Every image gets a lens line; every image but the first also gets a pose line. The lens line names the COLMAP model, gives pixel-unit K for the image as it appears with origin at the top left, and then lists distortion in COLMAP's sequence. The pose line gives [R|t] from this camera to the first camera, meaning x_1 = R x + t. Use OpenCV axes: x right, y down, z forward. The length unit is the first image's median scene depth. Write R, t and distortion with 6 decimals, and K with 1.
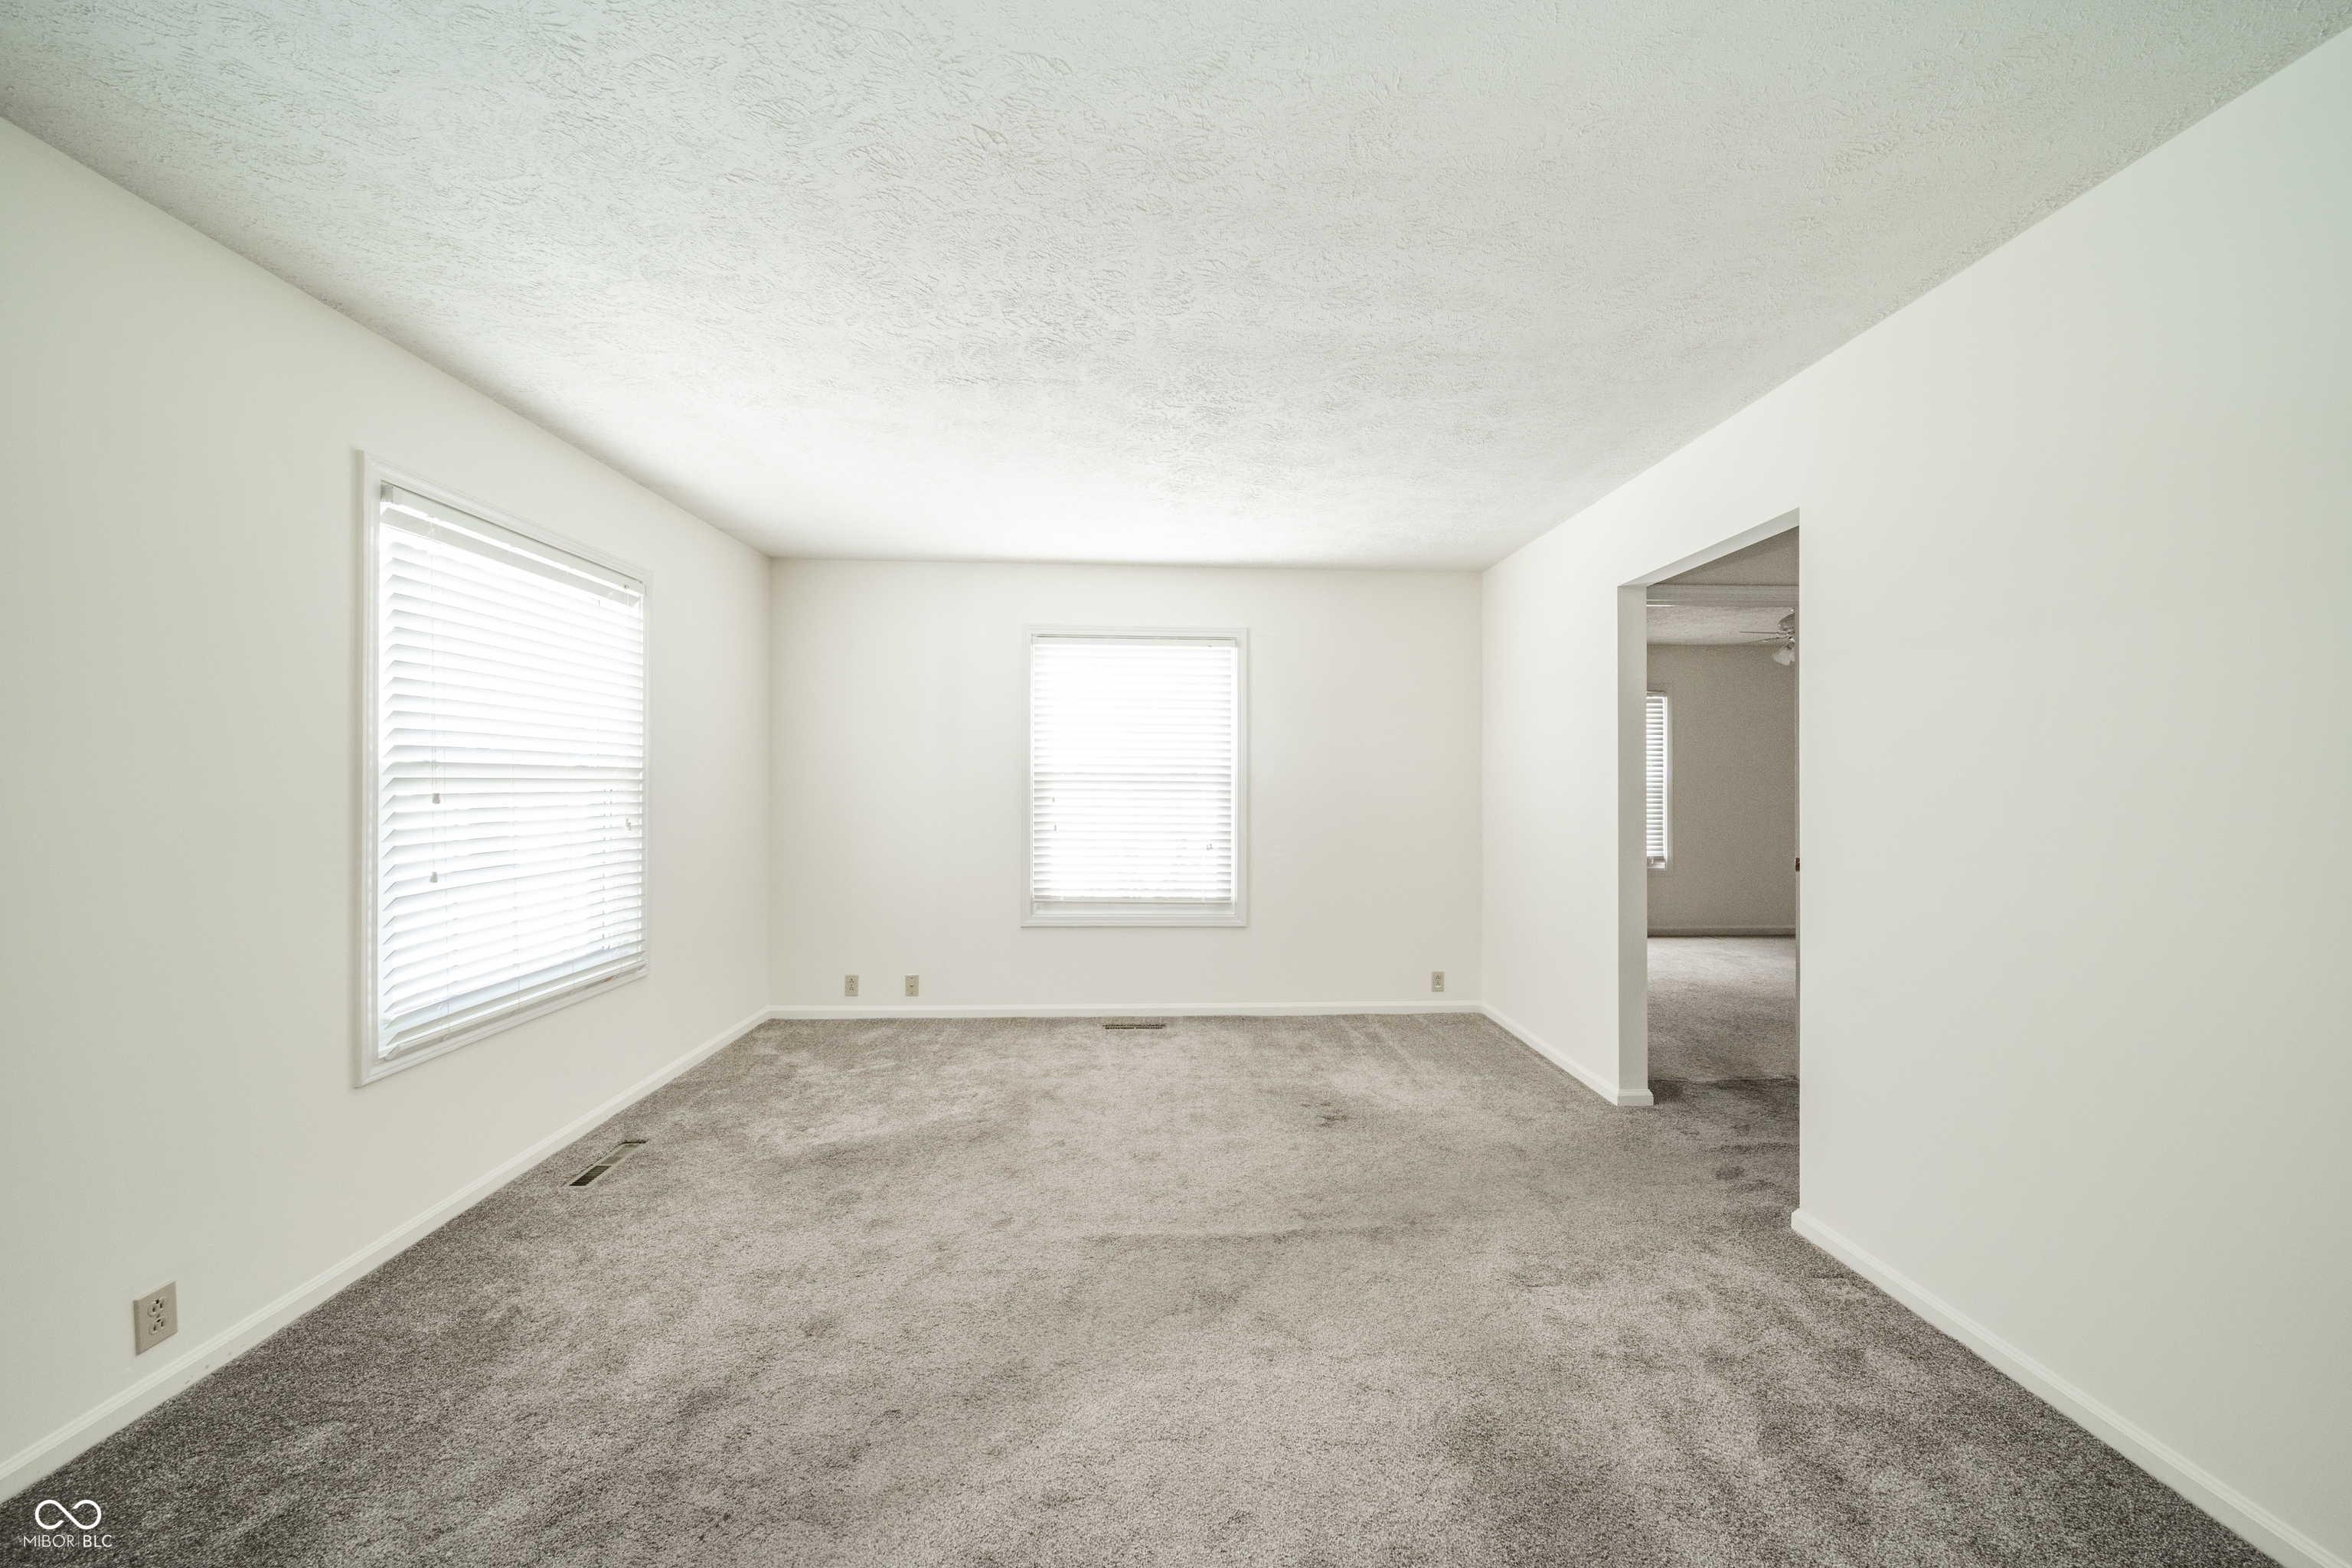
lens RADIAL K [[814.6, 0, 1181.4], [0, 814.6, 778.9], [0, 0, 1]] dist [0.001977, -0.001626]
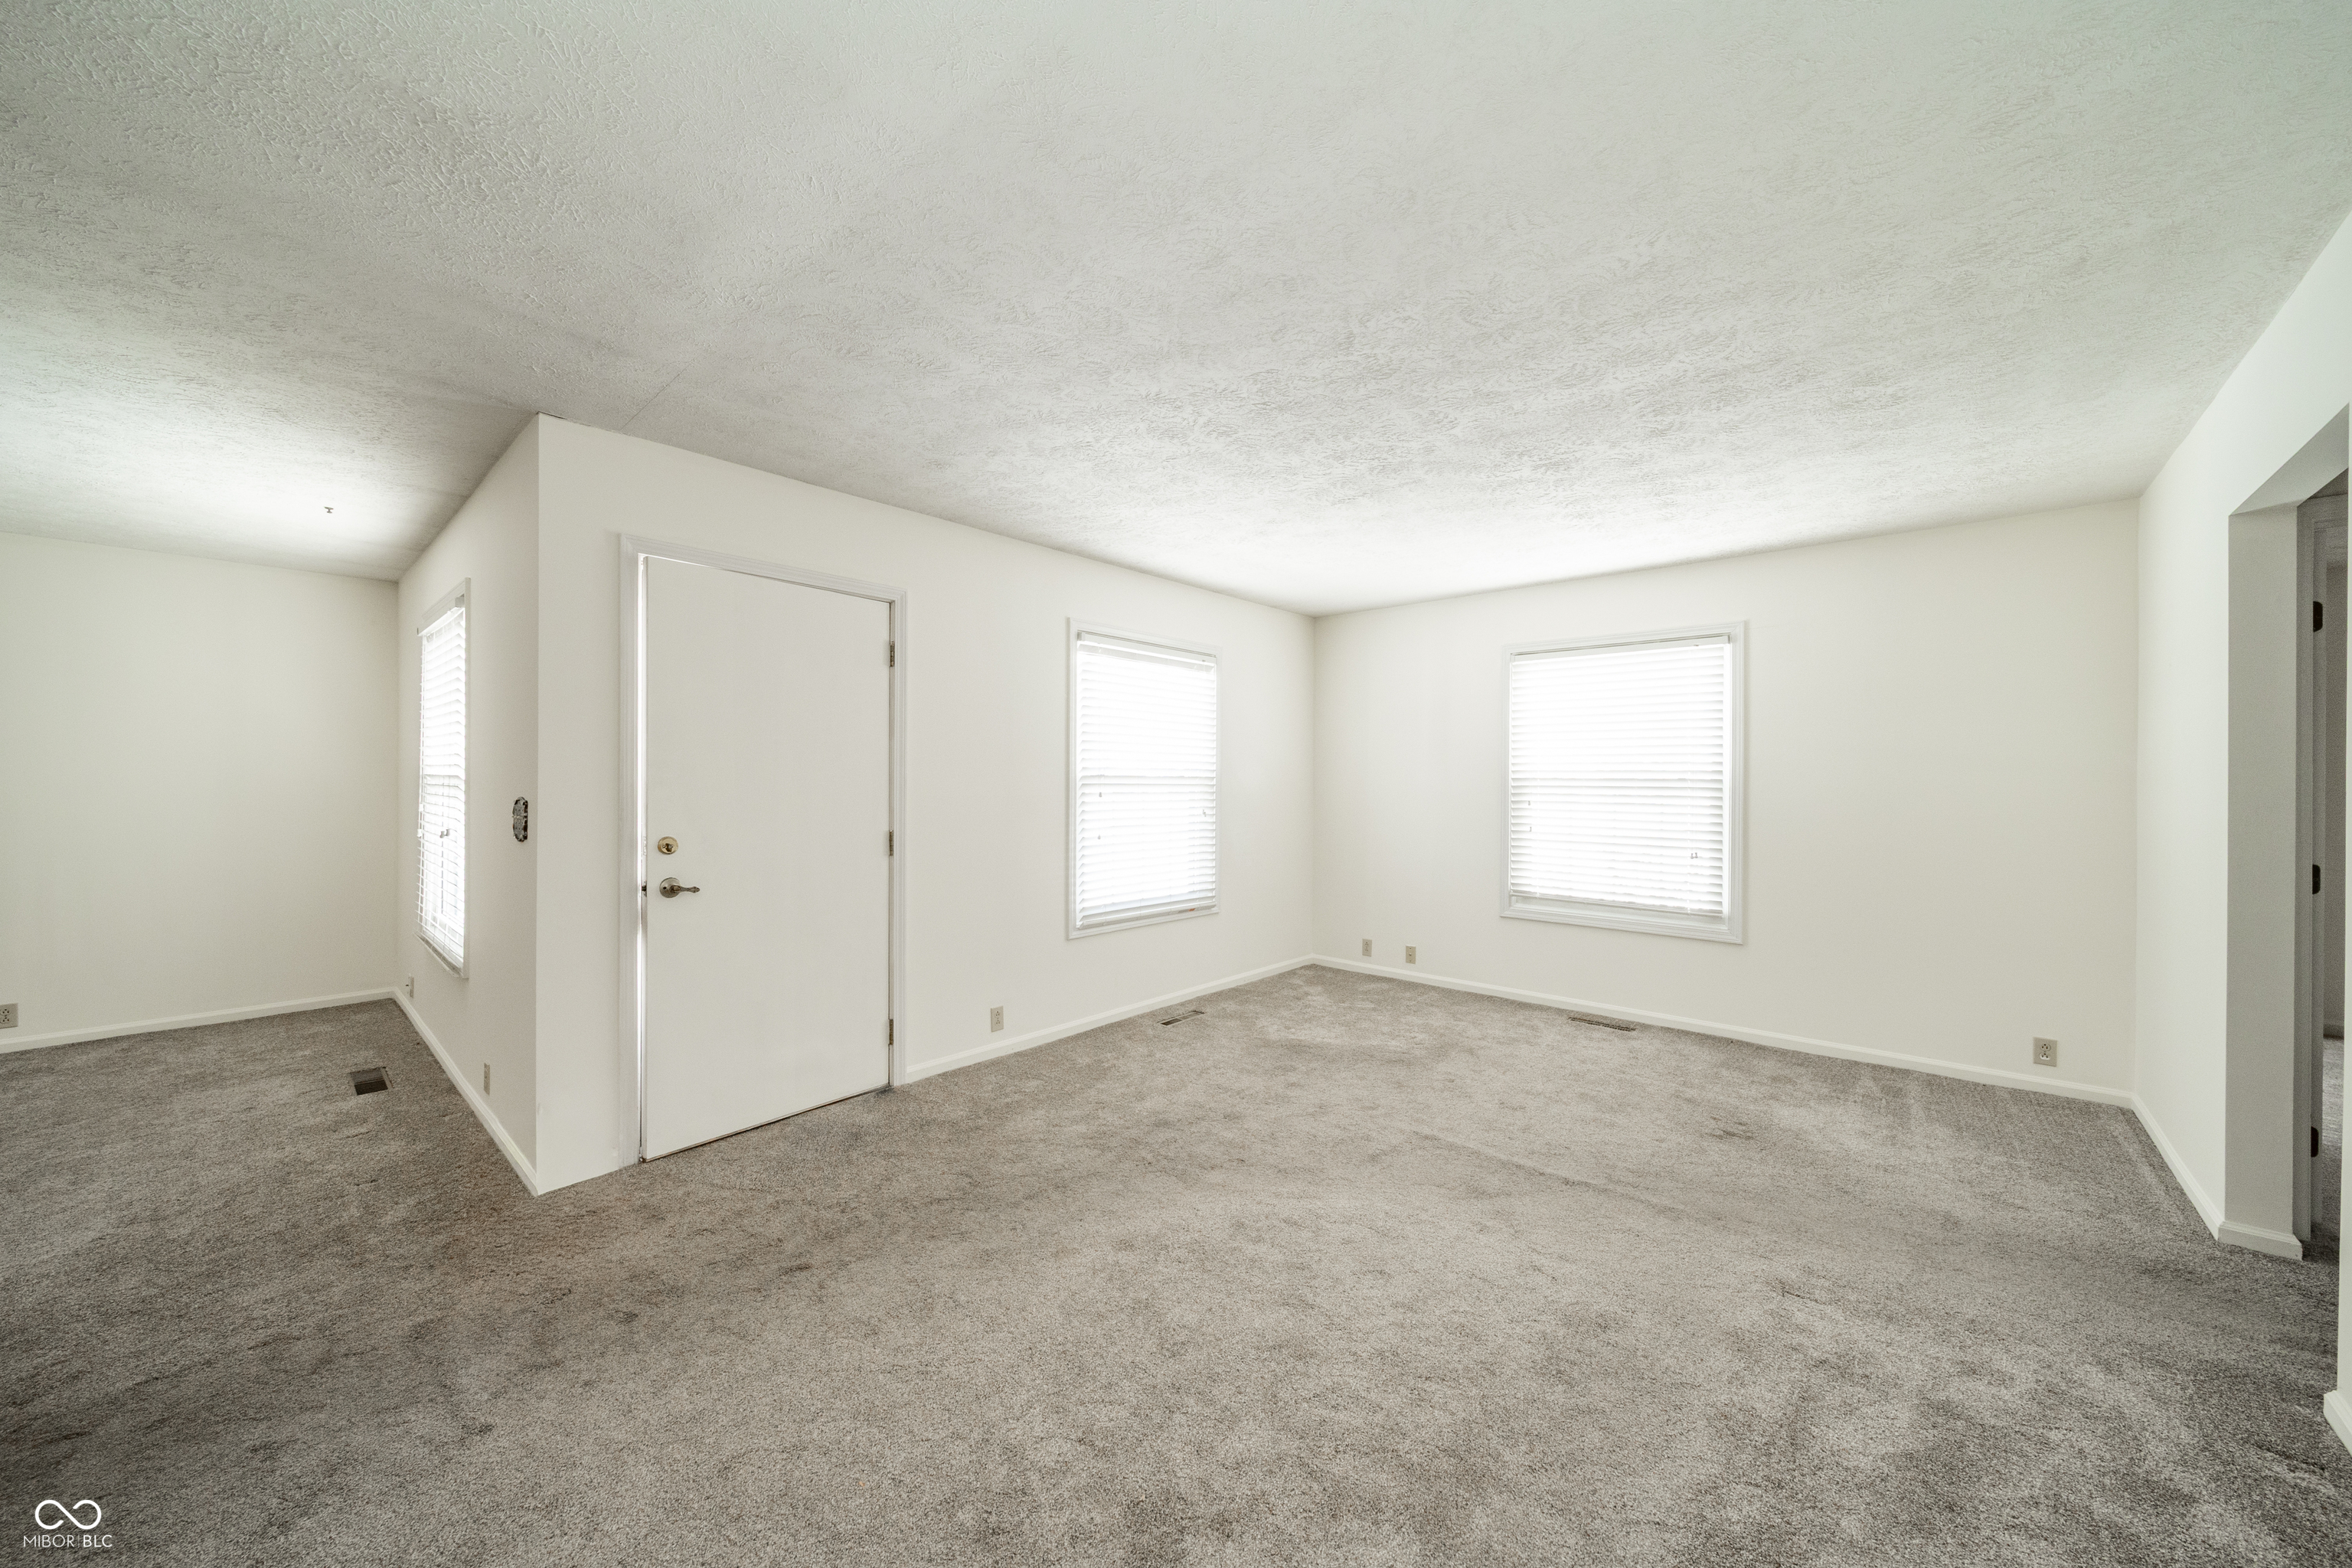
lens RADIAL K [[818.8, 0, 1176.0], [0, 818.8, 784.0], [0, 0, 1]] dist [-0.000763, -0.000282]
pose [[0.713028, 0.001779, -0.701134, 0.408018], [-0.000979, 0.999998, 0.001542, -0.002180], [0.701135, -0.000413, 0.713028, -0.167130]]
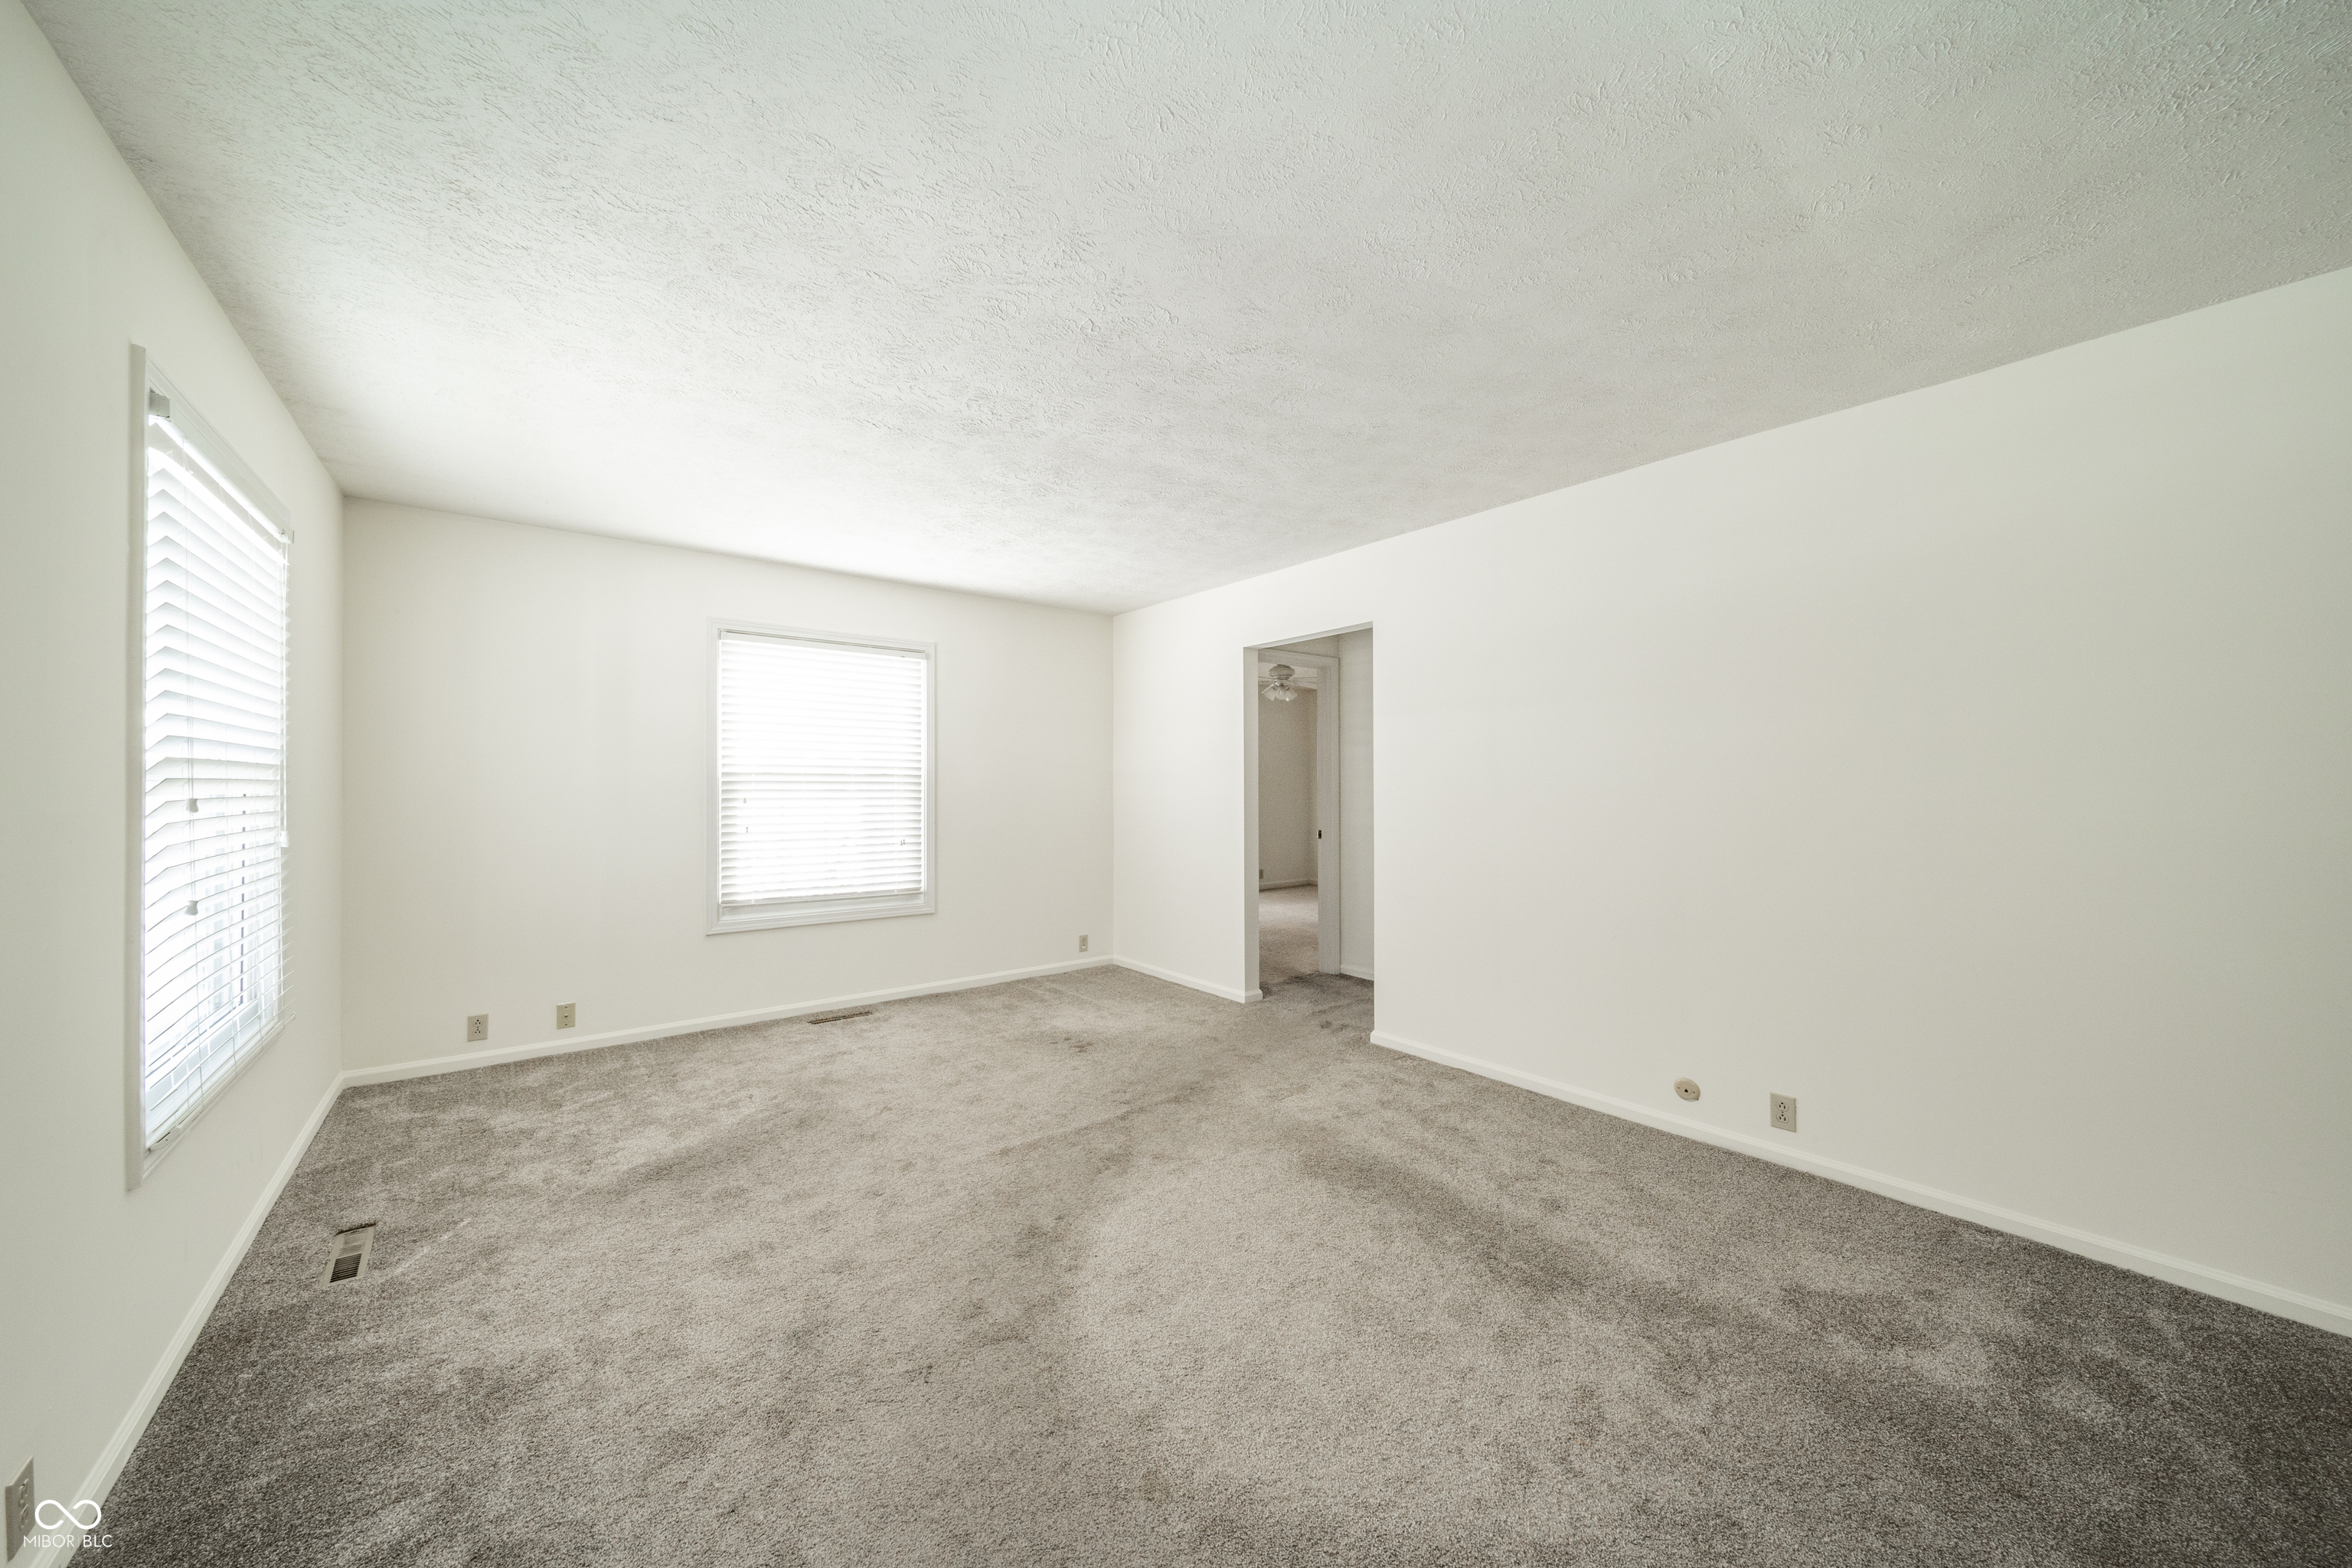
lens RADIAL K [[817.9, 0, 1137.5], [0, 817.9, 774.5], [0, 0, 1]] dist [-0.000590, -0.000373]
pose [[0.825544, 0.002753, 0.564331, -0.478888], [0.000731, 0.999982, -0.005947, 0.000258], [-0.564337, 0.005322, 0.825527, -0.107718]]
